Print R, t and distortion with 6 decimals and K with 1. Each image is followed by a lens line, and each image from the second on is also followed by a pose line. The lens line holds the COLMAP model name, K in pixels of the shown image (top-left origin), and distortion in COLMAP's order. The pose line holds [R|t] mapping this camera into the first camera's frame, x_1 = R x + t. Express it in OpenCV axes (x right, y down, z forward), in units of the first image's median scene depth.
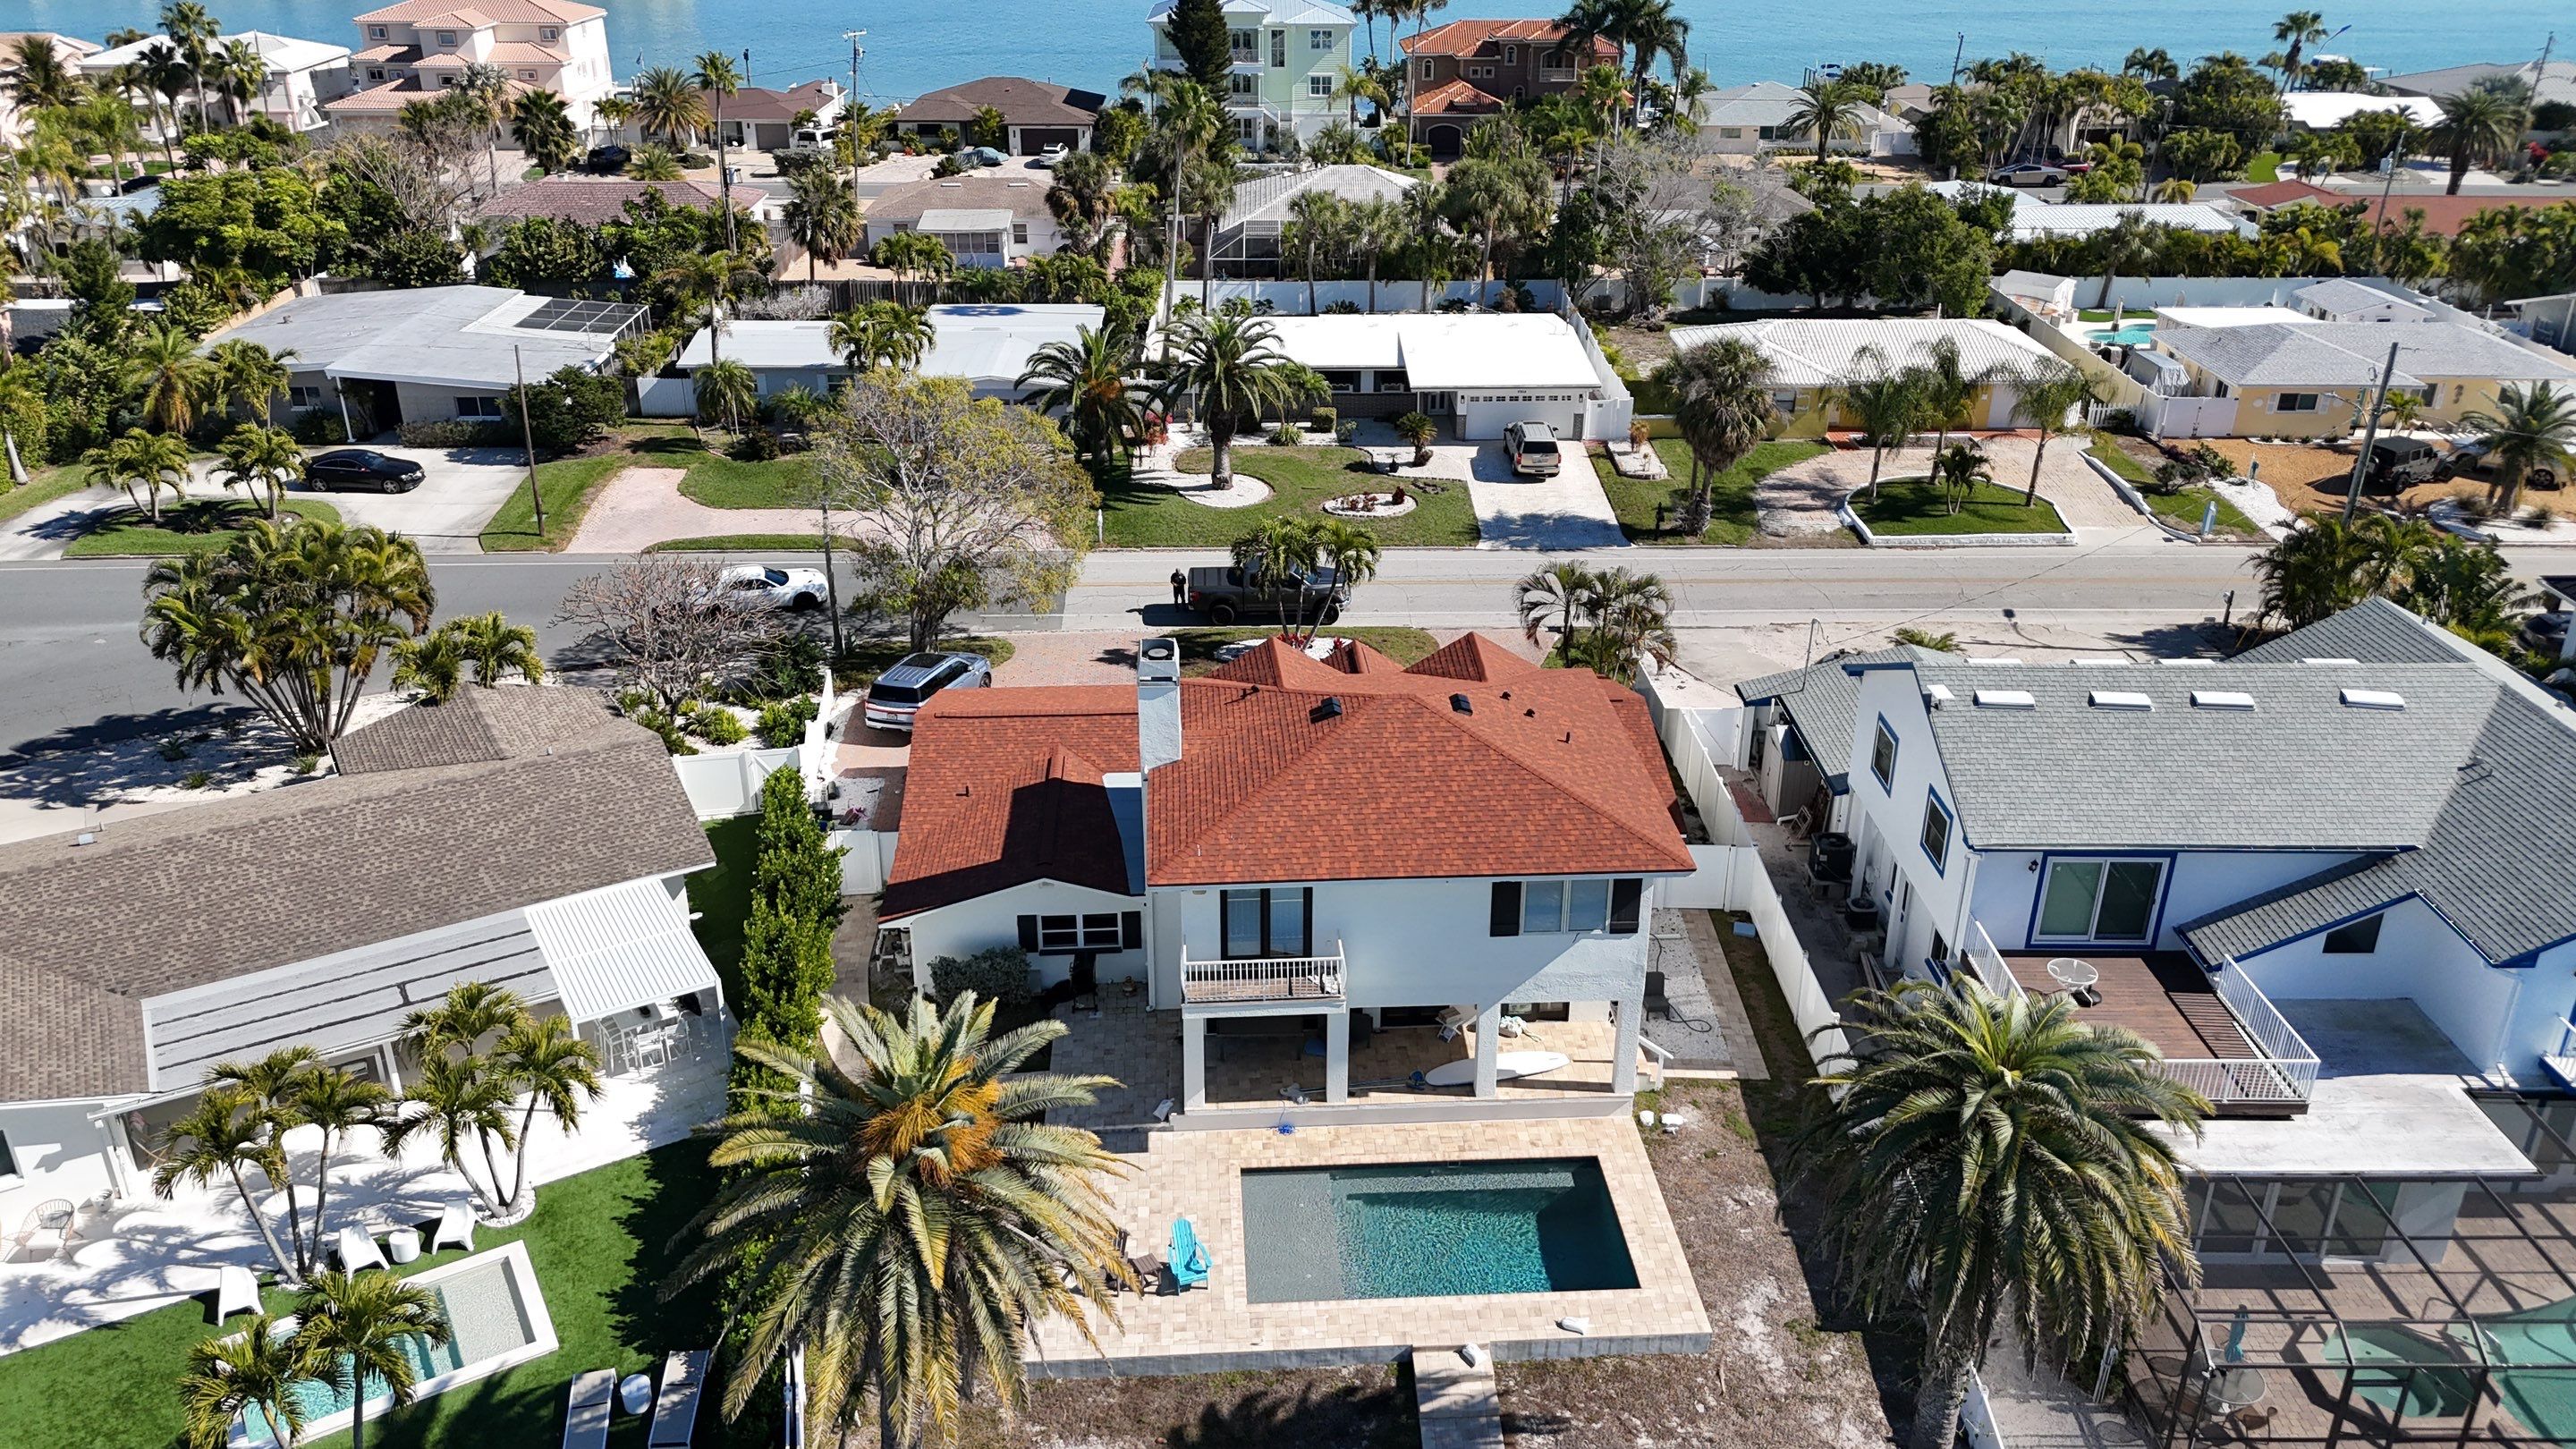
lens RADIAL K [[1894.2, 0, 1299.6], [0, 1894.2, 721.5], [0, 0, 1]] dist [0.068040, -0.060814]
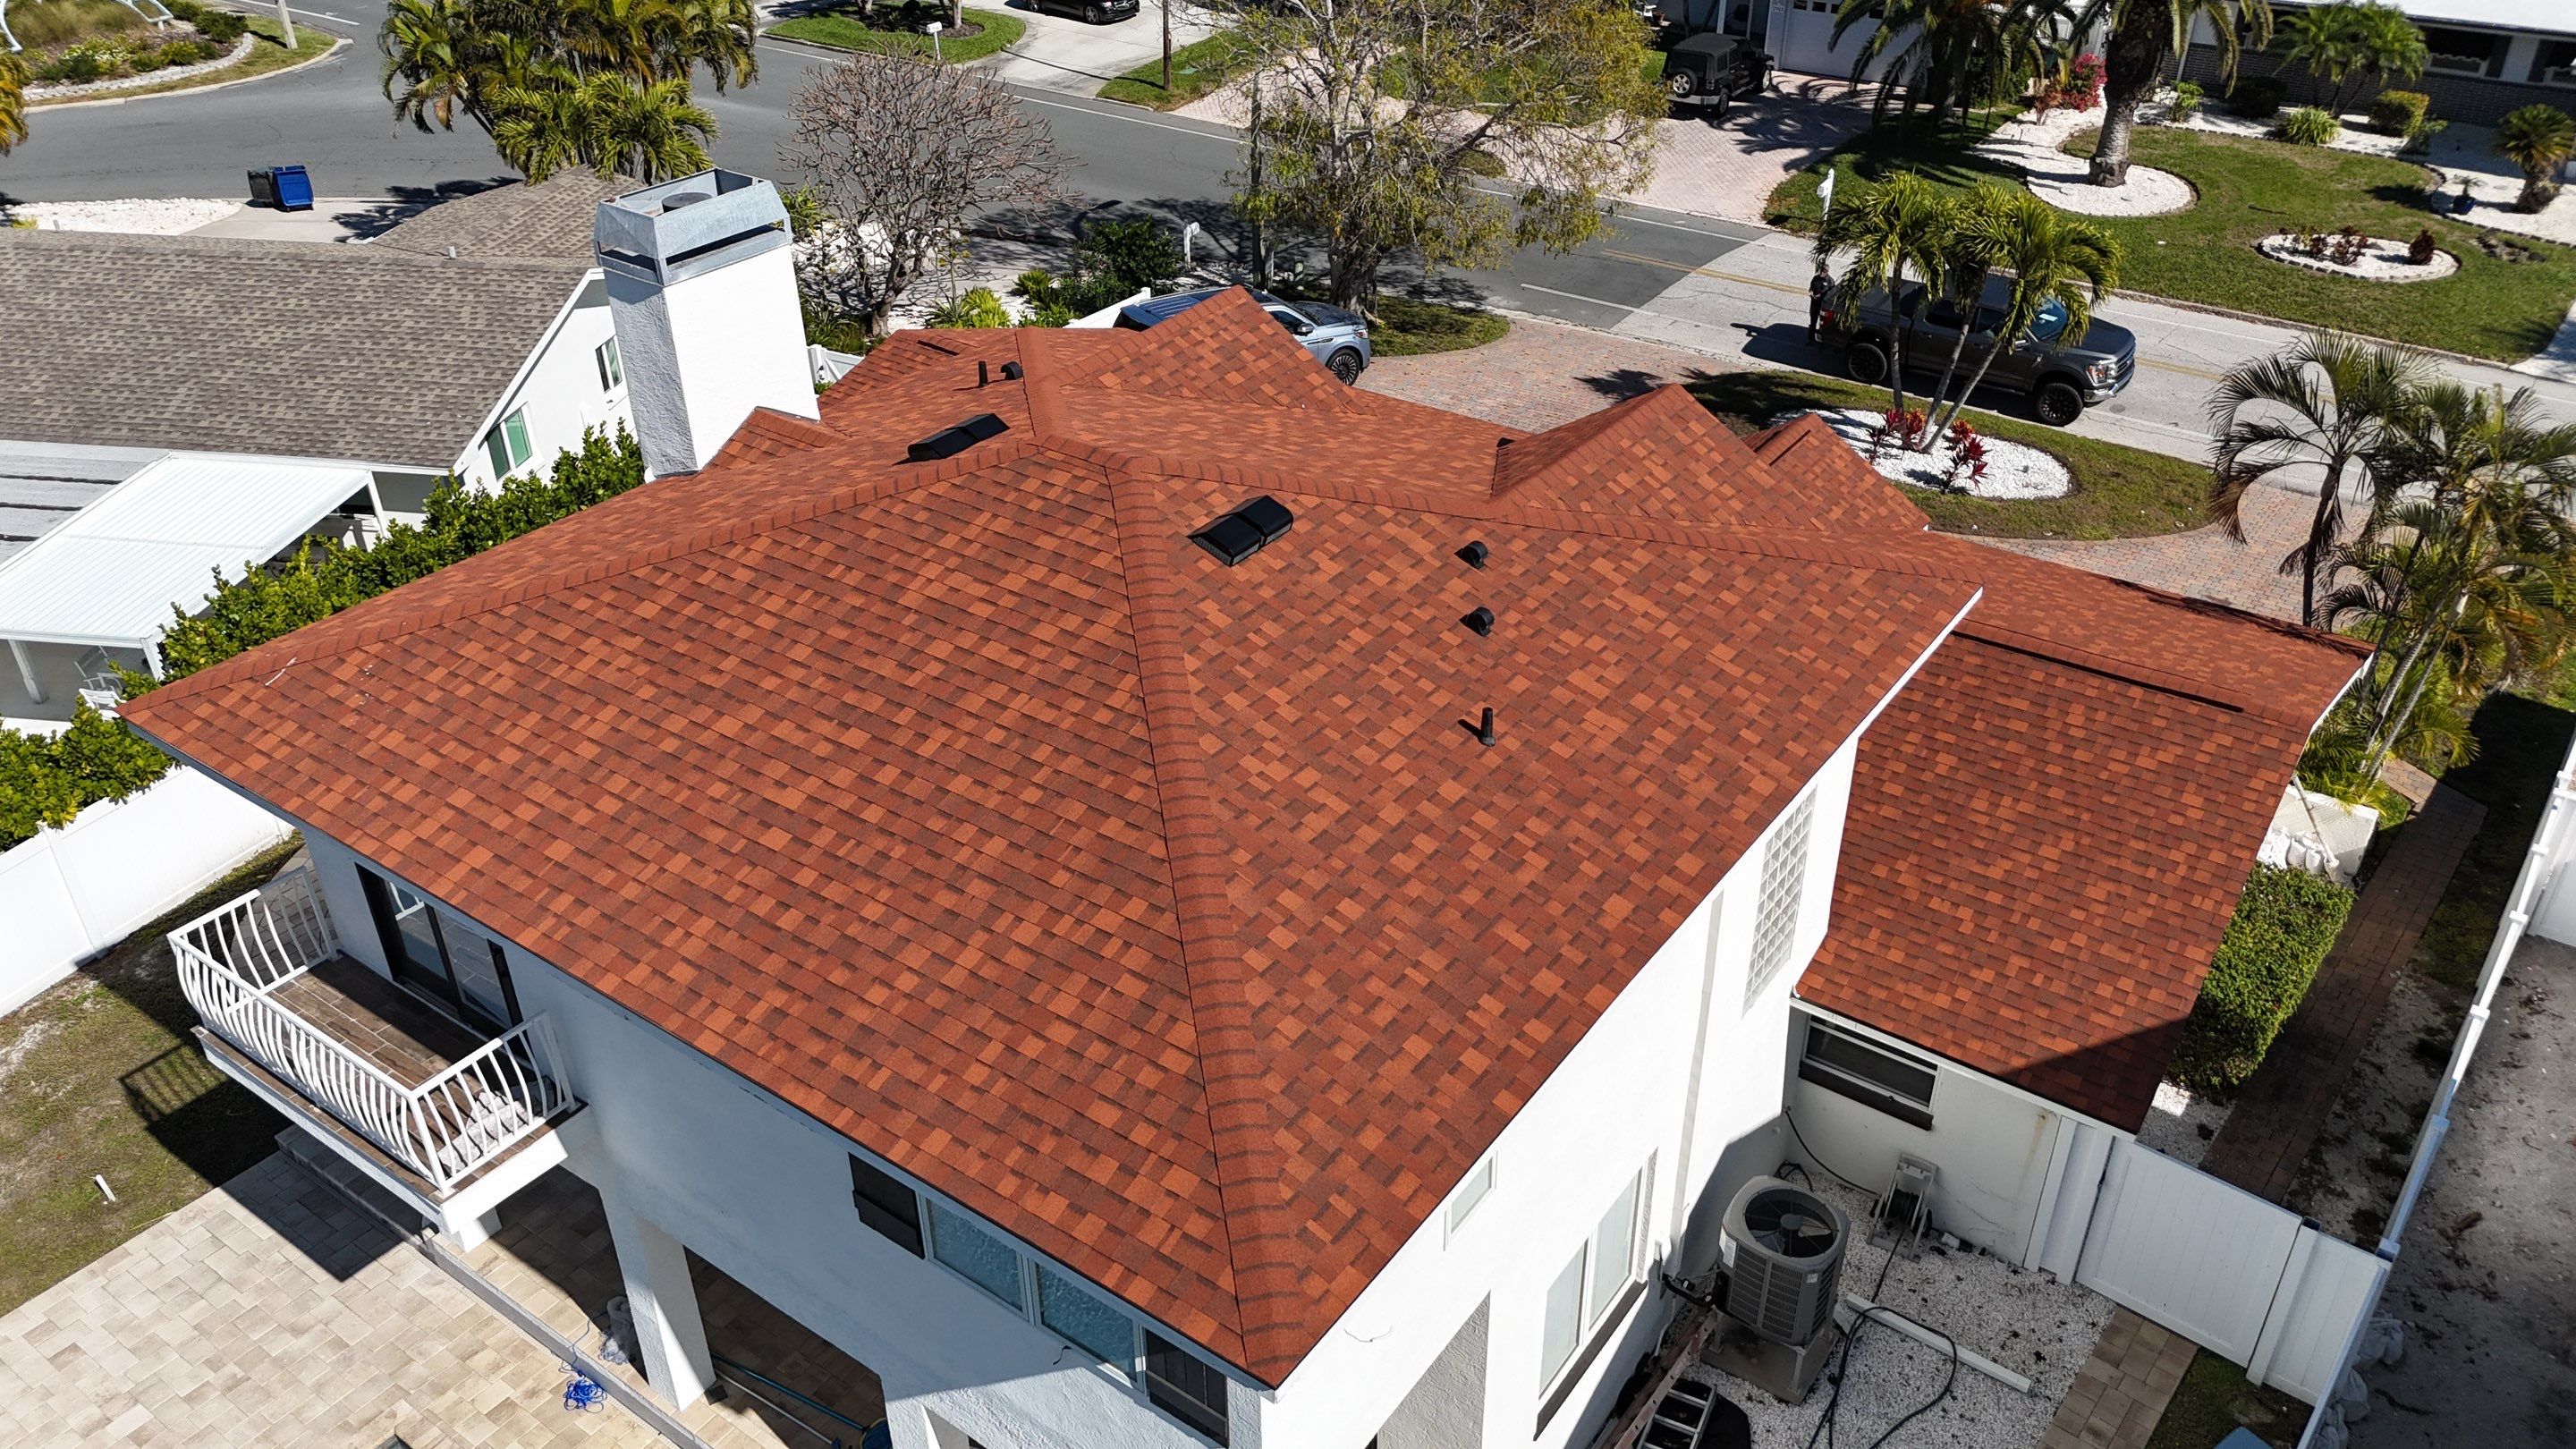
lens RADIAL K [[1894.2, 0, 1299.6], [0, 1894.2, 721.5], [0, 0, 1]] dist [0.068040, -0.060814]
pose [[0.772946, 0.323578, -0.545759, 0.229469], [-0.252551, 0.946006, 0.203200, -0.037421], [0.582042, -0.019230, 0.812931, 0.587001]]
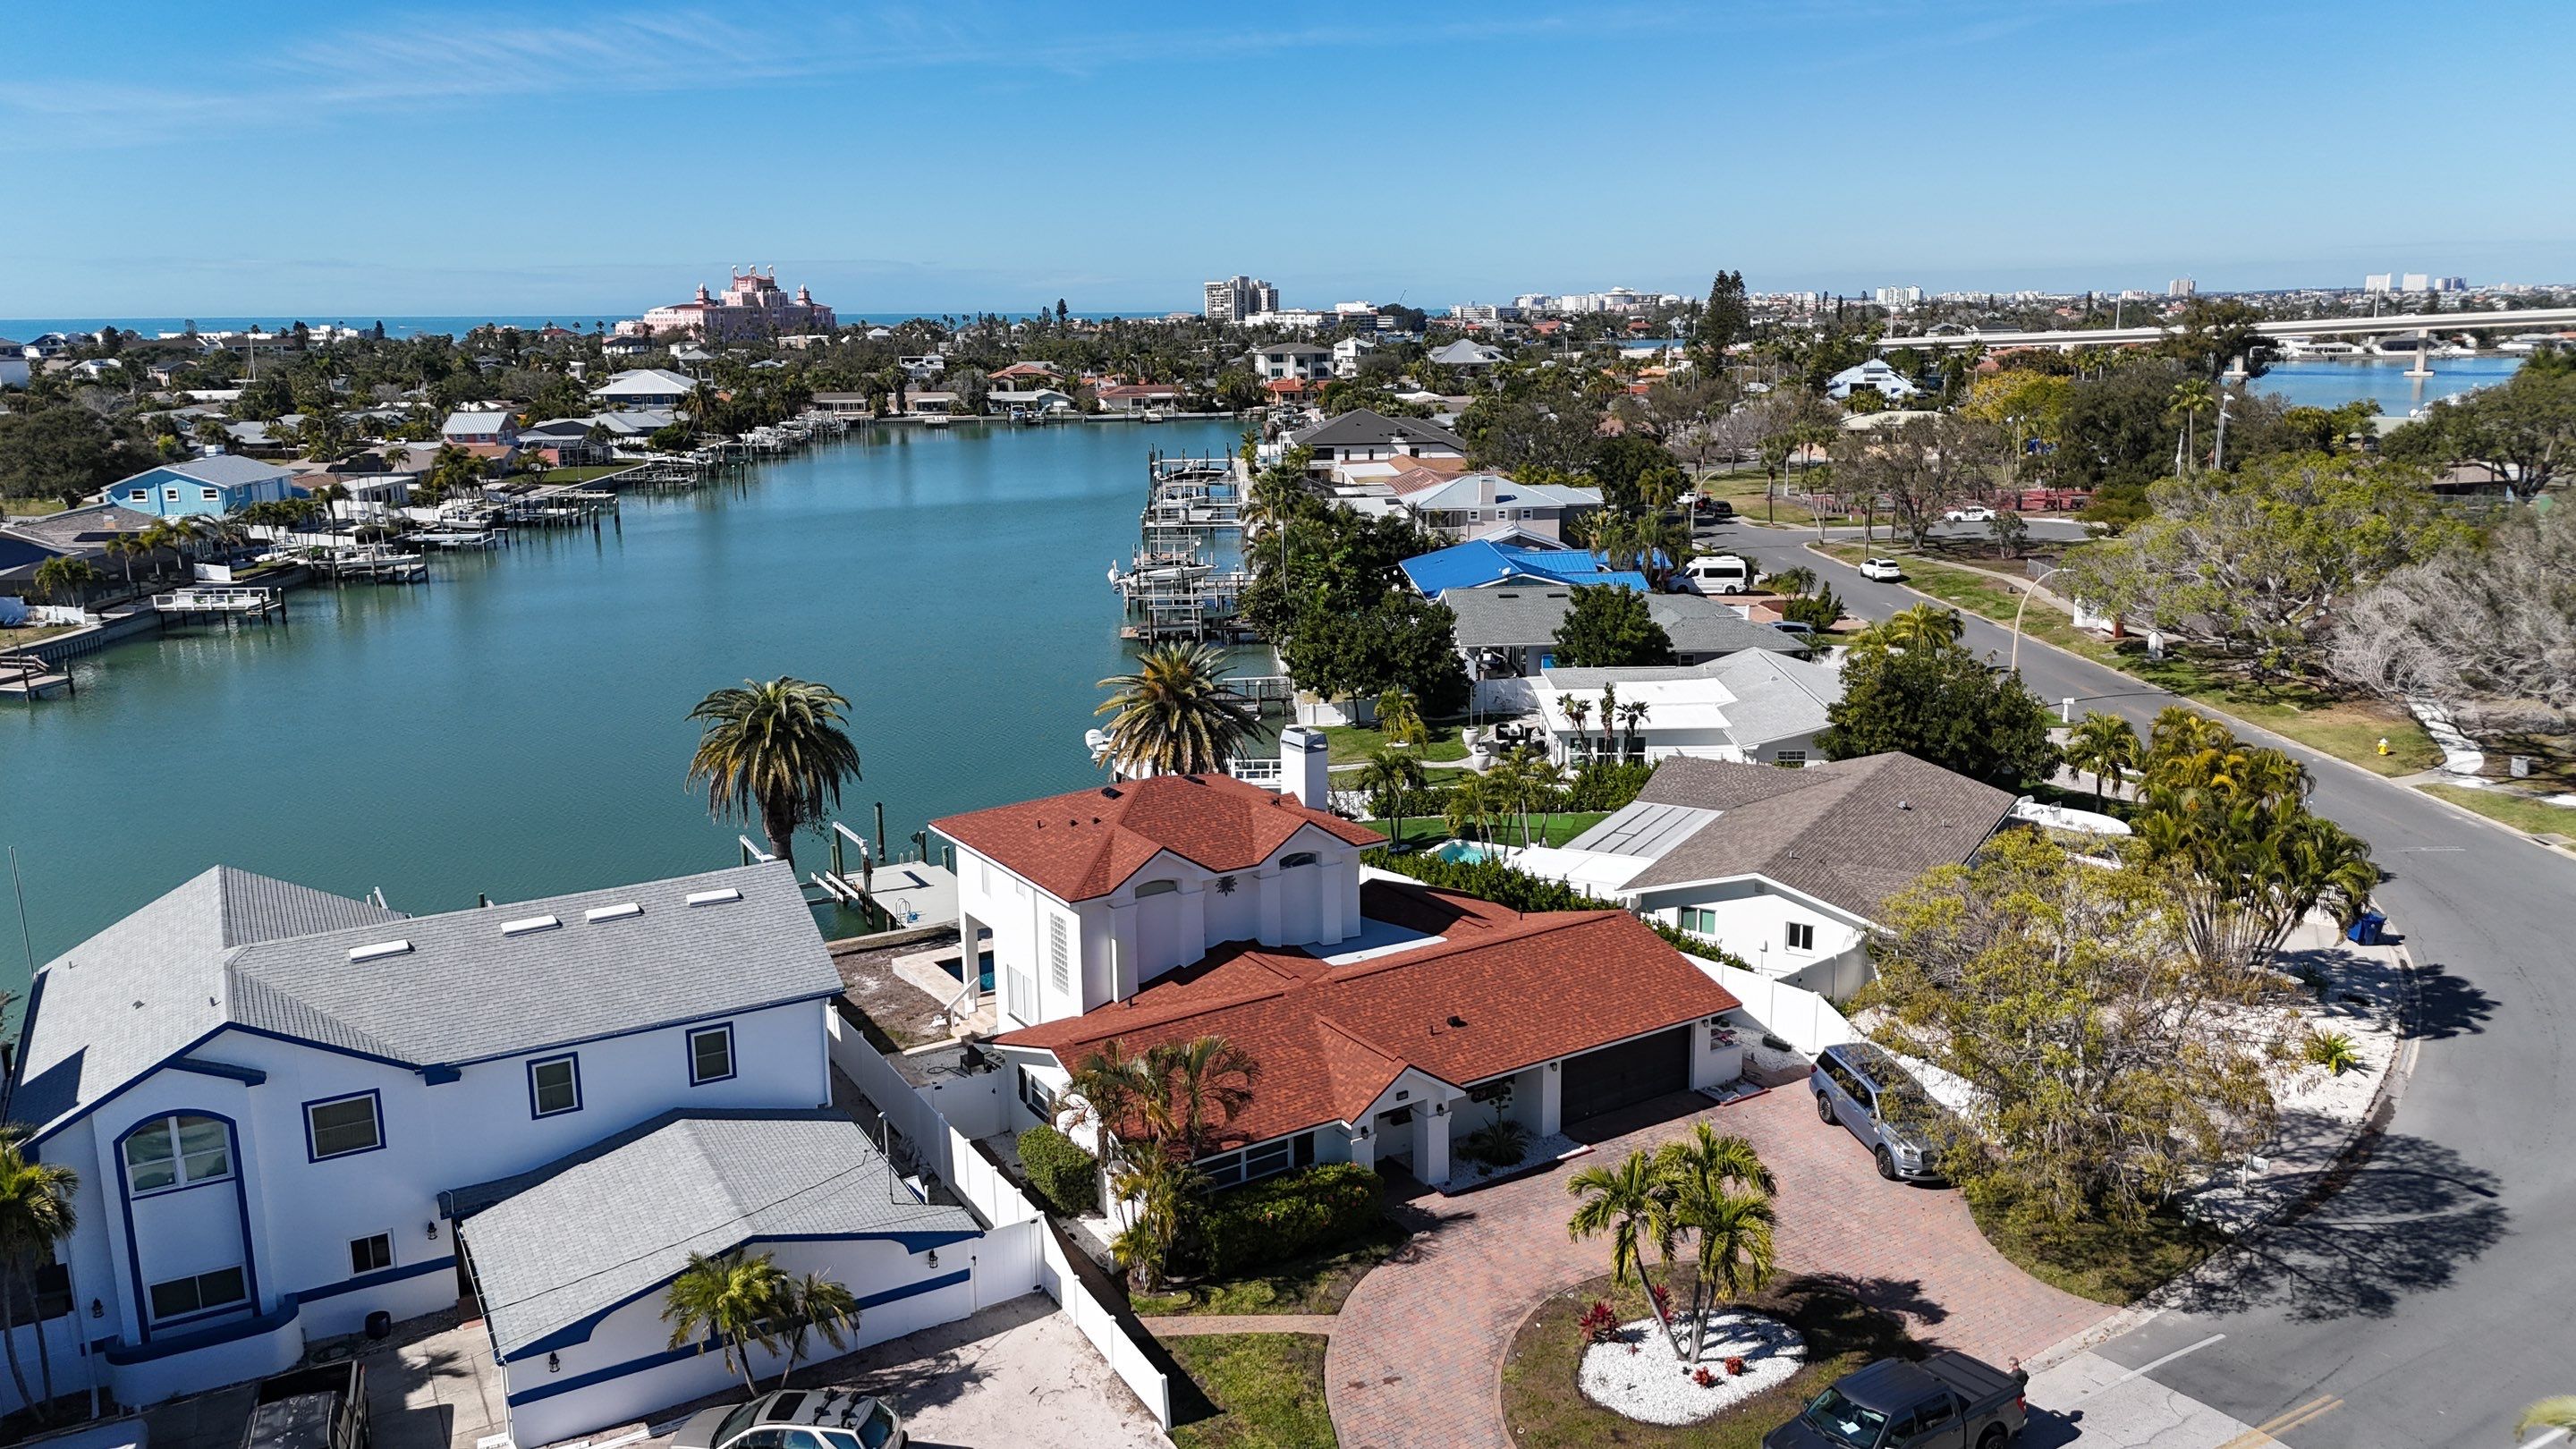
lens RADIAL K [[1906.9, 0, 1286.9], [0, 1906.9, 737.3], [0, 0, 1]] dist [0.163710, -0.290421]
pose [[-0.877013, 0.113796, -0.466797, 0.503599], [-0.191460, 0.808307, 0.556761, -0.685213], [0.440672, 0.577659, -0.687108, 1.605734]]
